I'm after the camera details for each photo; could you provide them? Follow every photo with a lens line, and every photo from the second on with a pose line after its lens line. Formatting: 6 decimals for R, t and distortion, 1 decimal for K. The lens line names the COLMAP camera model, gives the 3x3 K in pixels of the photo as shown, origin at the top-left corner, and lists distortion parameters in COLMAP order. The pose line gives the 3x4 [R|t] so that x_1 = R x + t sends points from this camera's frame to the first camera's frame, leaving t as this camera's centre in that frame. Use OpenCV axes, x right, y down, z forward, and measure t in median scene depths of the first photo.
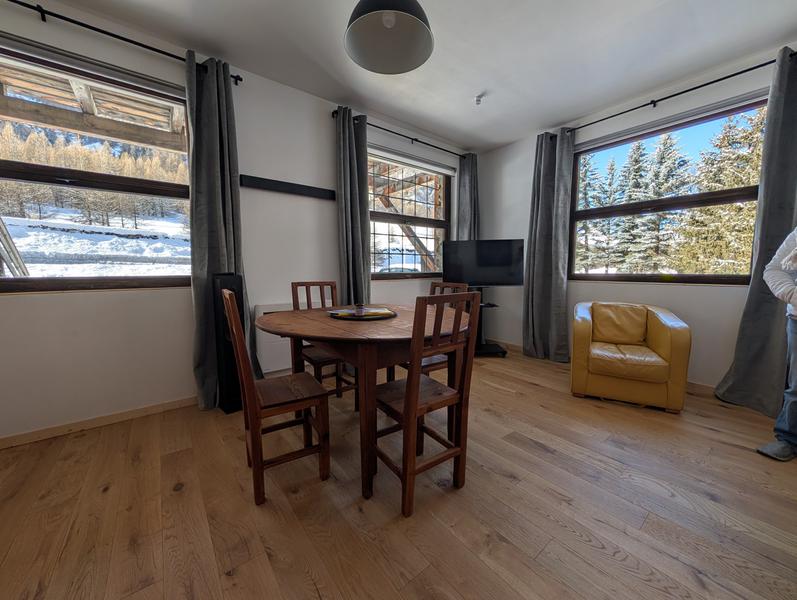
lens RADIAL K [[308.2, 0, 397.8], [0, 308.2, 302.7], [0, 0, 1]] dist [-0.004027, 0.000916]
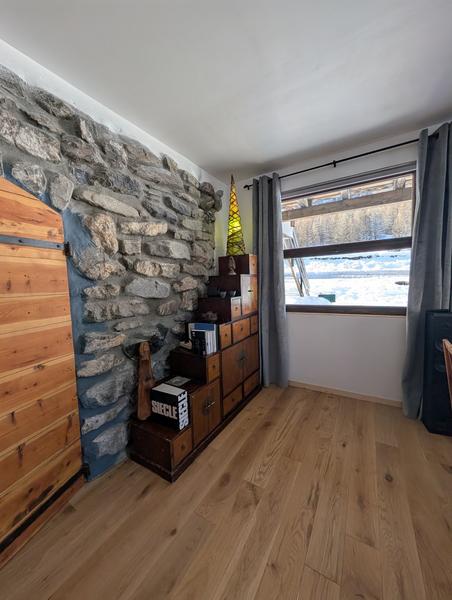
lens RADIAL K [[232.0, 0, 225.2], [0, 232.0, 299.9], [0, 0, 1]] dist [-0.004027, 0.000916]
pose [[0.350645, 0.061502, -0.934487, -0.040862], [-0.065994, 0.996983, 0.040852, -0.114143], [0.934180, 0.047346, 0.353646, -0.046364]]
